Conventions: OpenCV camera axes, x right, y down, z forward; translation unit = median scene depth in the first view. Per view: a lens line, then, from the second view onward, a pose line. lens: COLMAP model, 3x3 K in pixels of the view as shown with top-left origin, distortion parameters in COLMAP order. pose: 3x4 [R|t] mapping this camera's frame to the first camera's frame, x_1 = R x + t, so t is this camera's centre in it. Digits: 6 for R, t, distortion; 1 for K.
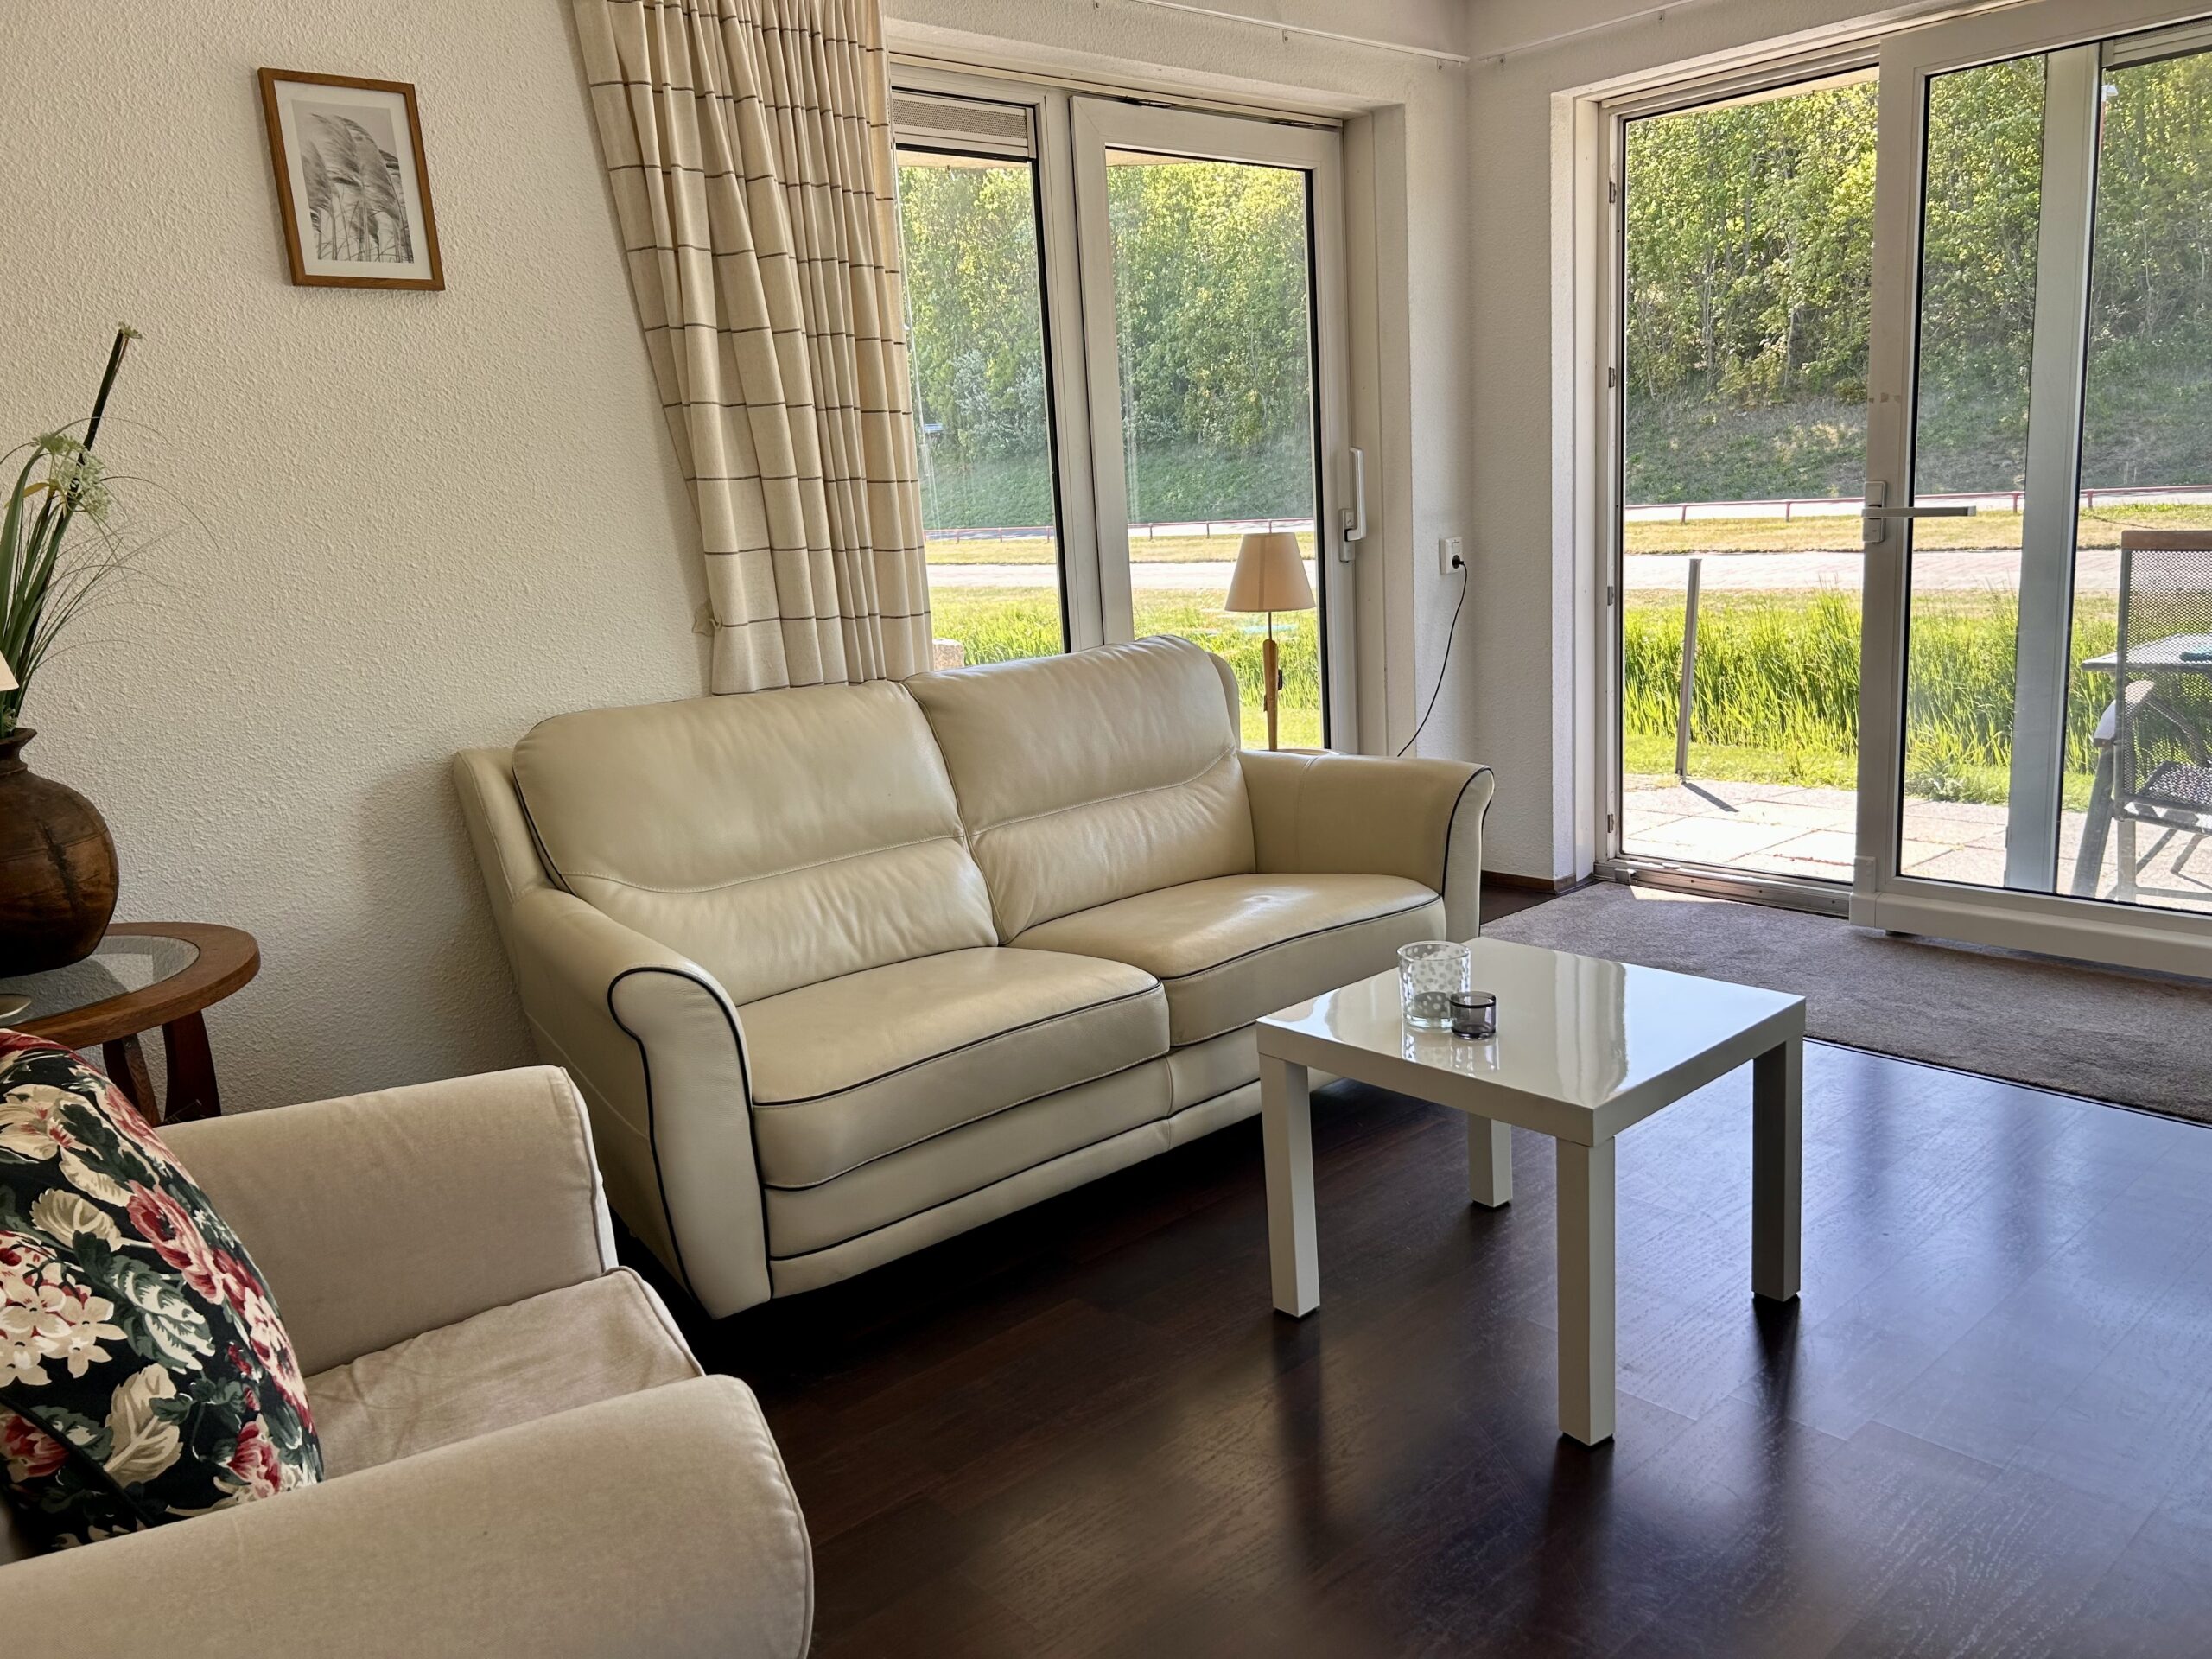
lens RADIAL K [[1662.3, 0, 1112.5], [0, 1662.3, 834.0], [0, 0, 1]] dist [0.055975, -0.066890]
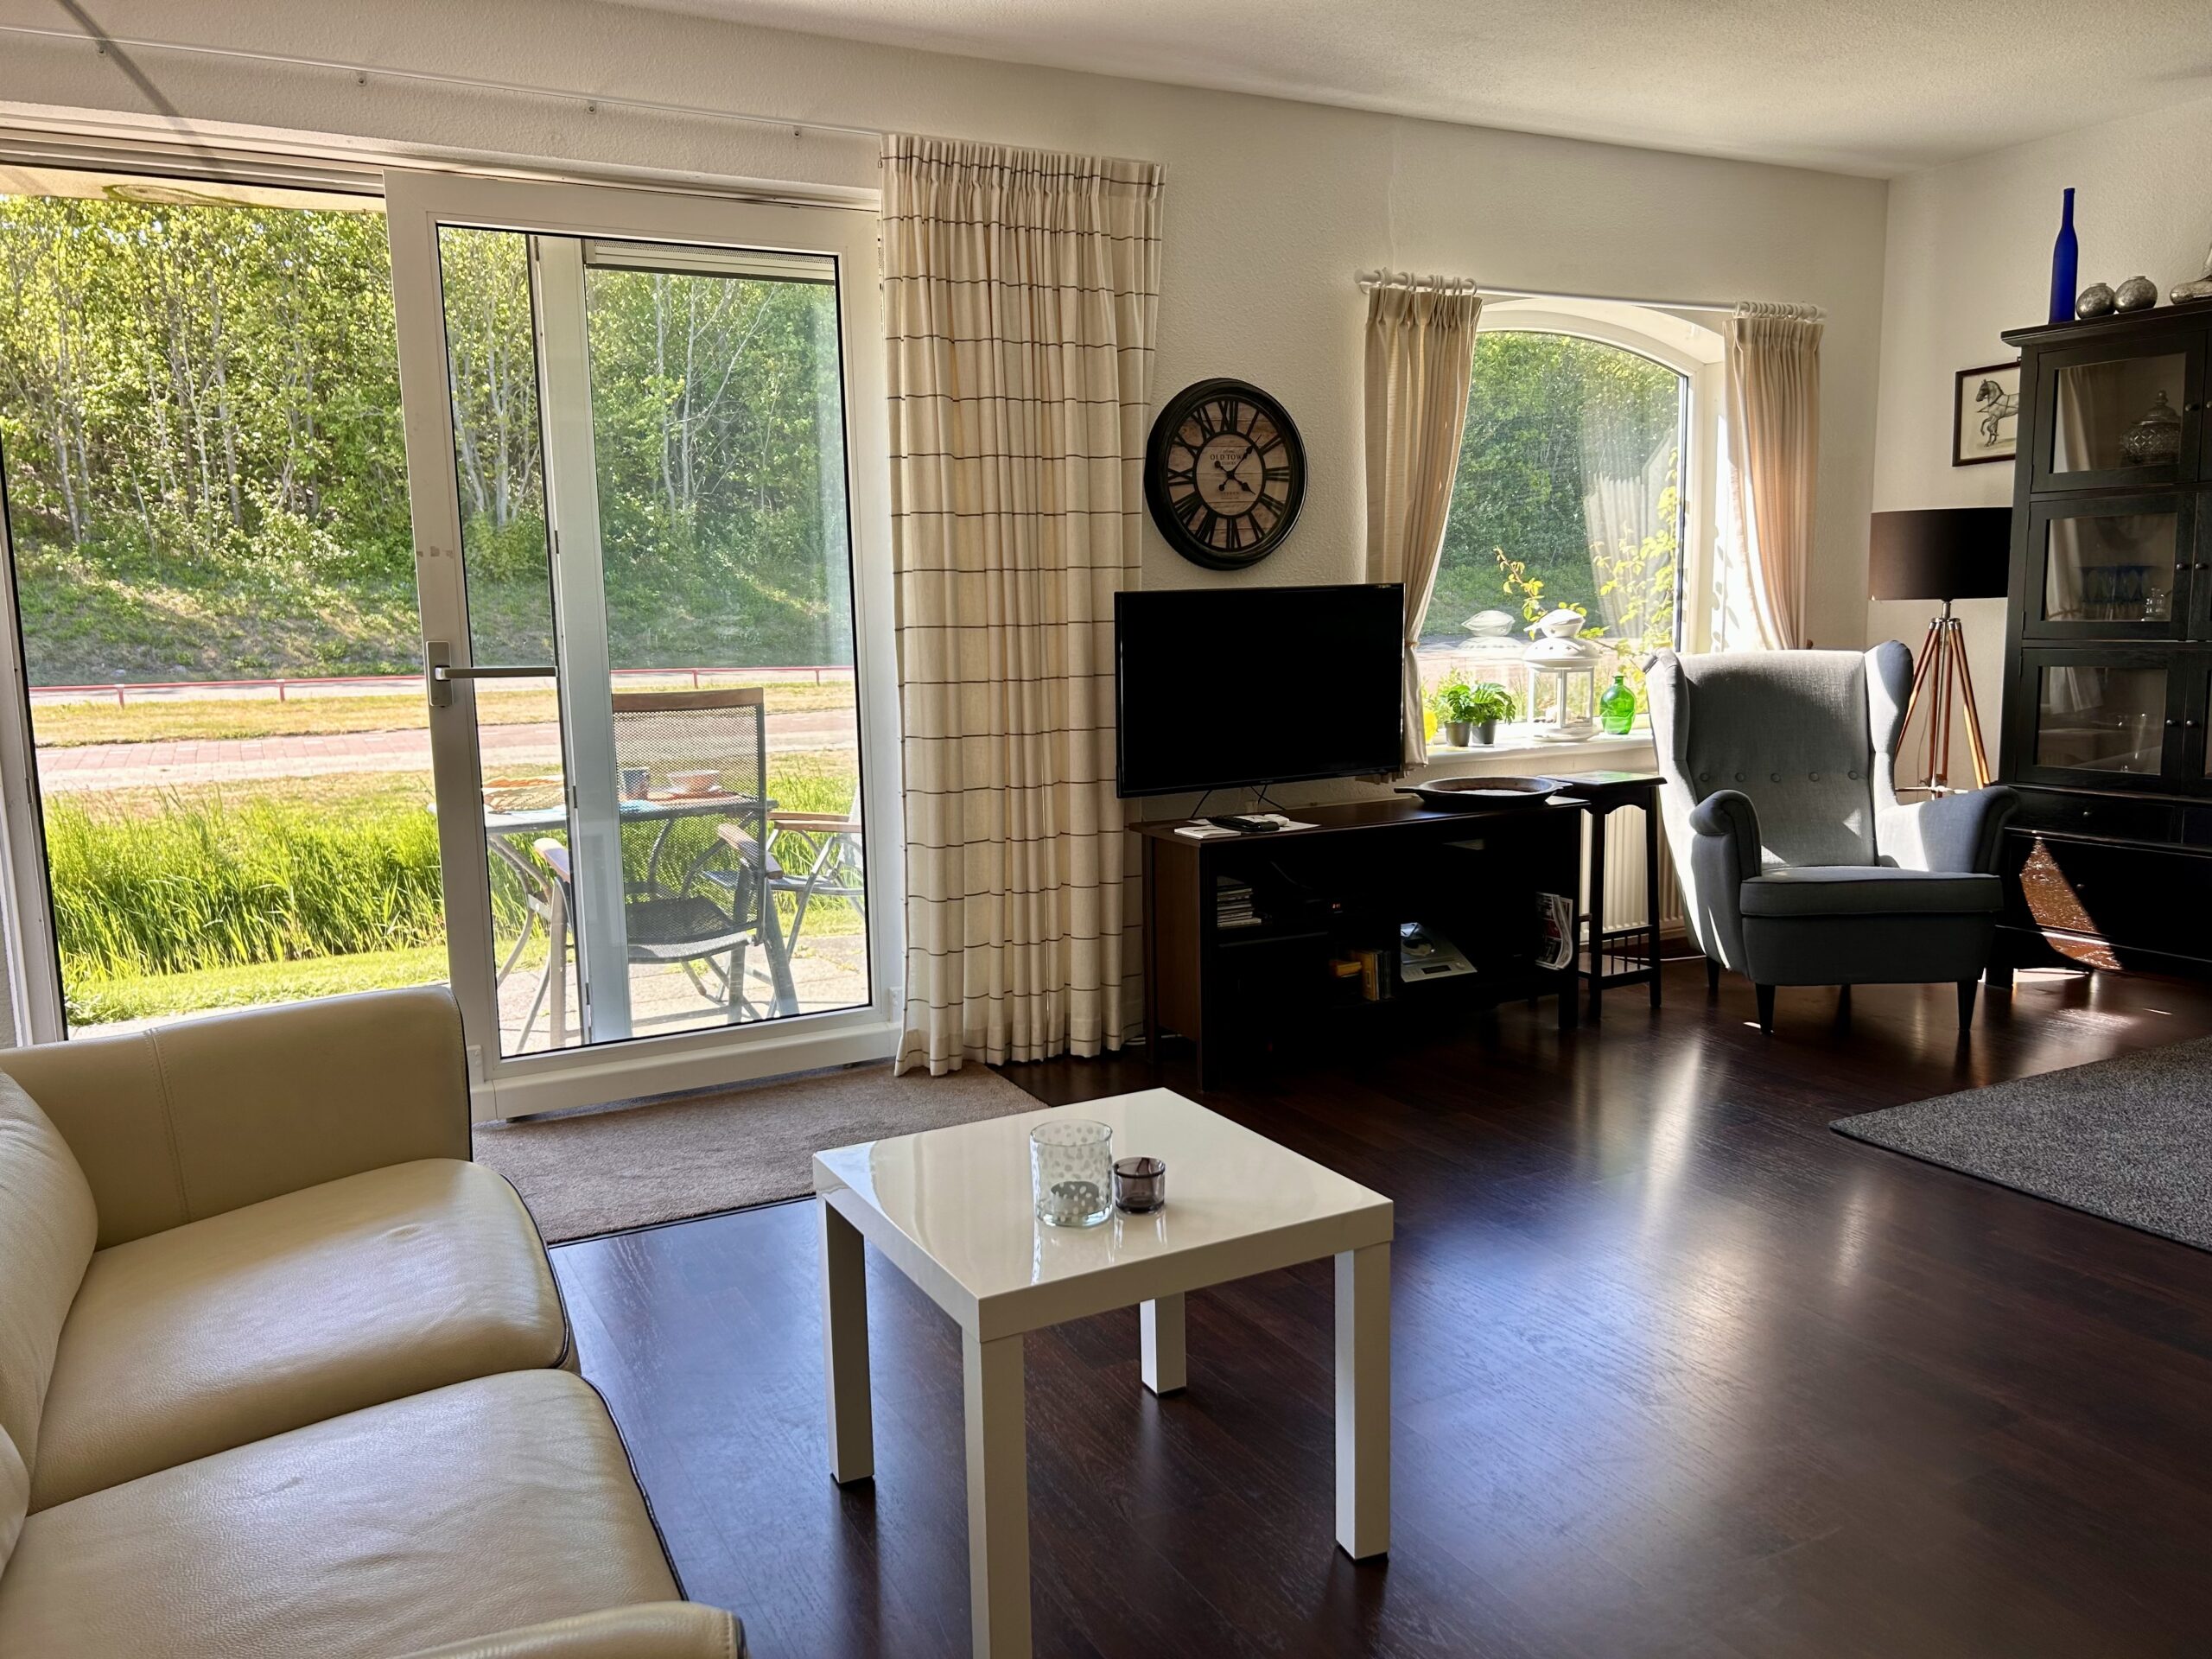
lens RADIAL K [[1662.3, 0, 1109.9], [0, 1662.3, 832.0], [0, 0, 1]] dist [0.055975, -0.066890]
pose [[0.243220, -0.077335, 0.966883, -0.393020], [0.203498, 0.978701, 0.027090, -0.063429], [-0.948384, 0.190170, 0.253777, 0.486331]]
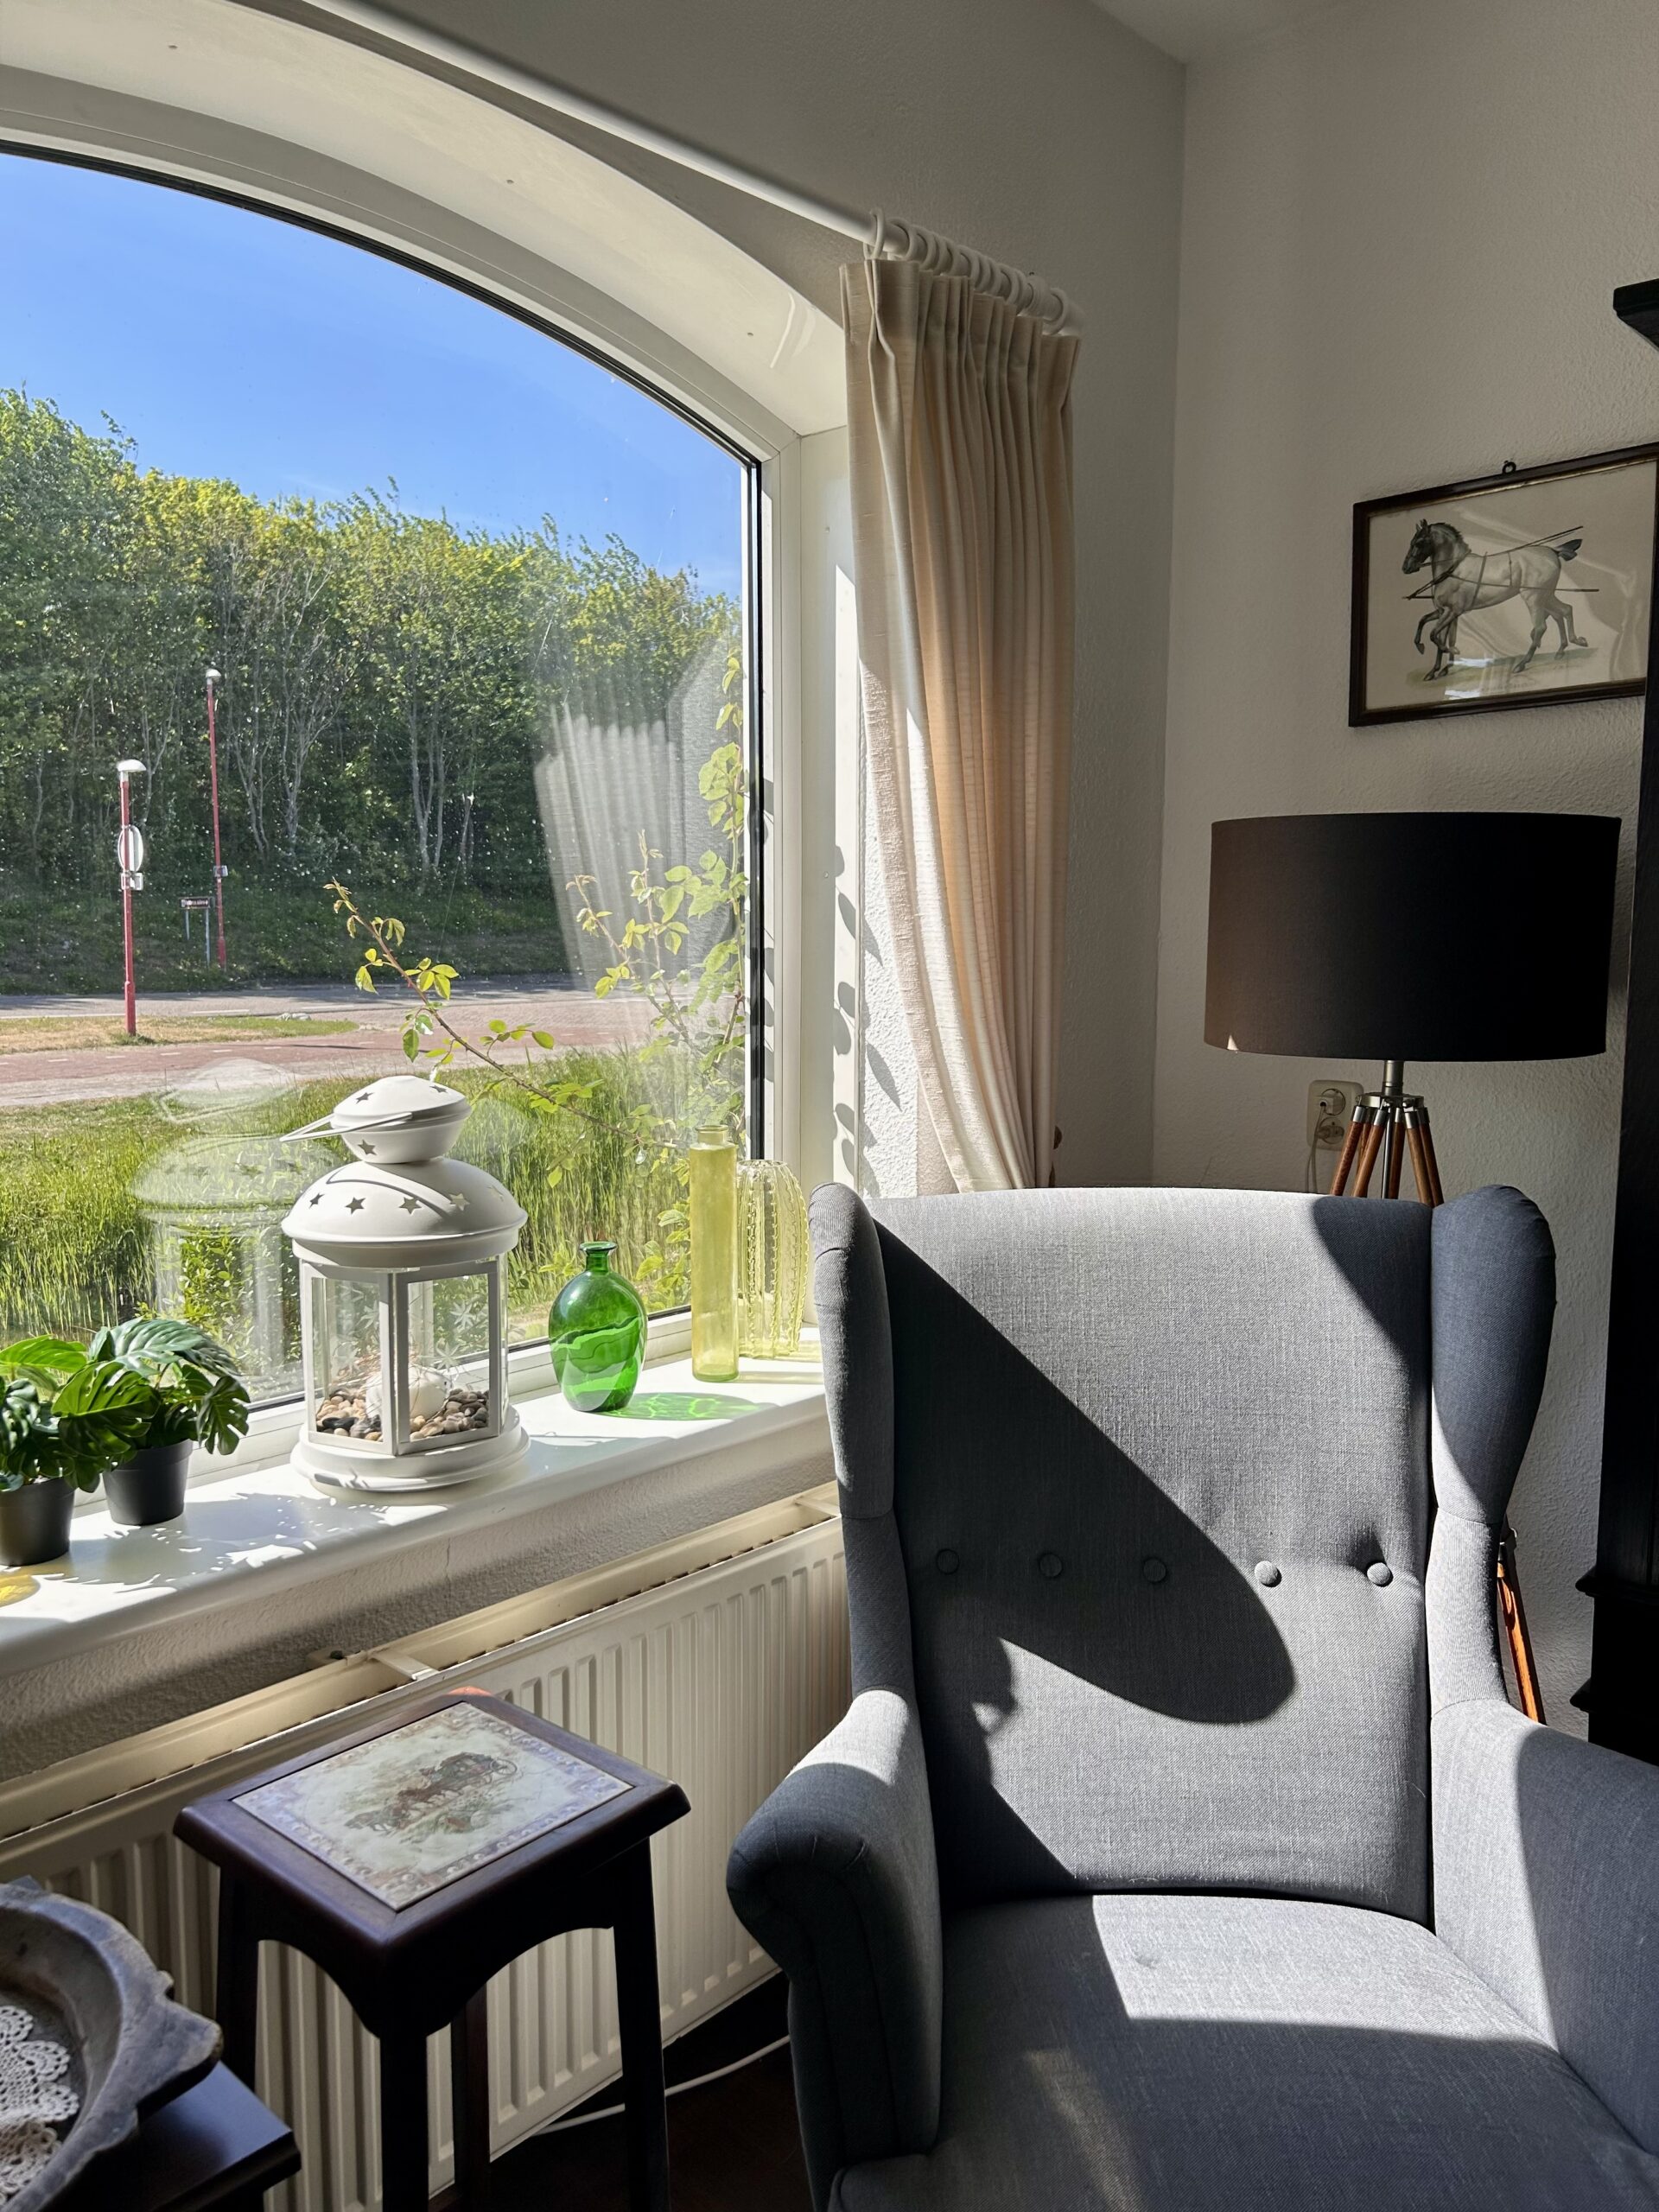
lens RADIAL K [[1662.3, 0, 809.5], [0, 1662.3, 1120.9], [0, 0, 1]] dist [0.055975, -0.066890]
pose [[-0.083897, -0.055994, 0.994900, 0.637498], [0.207808, 0.975485, 0.072425, -0.131053], [-0.974565, 0.212825, -0.070204, 0.369303]]
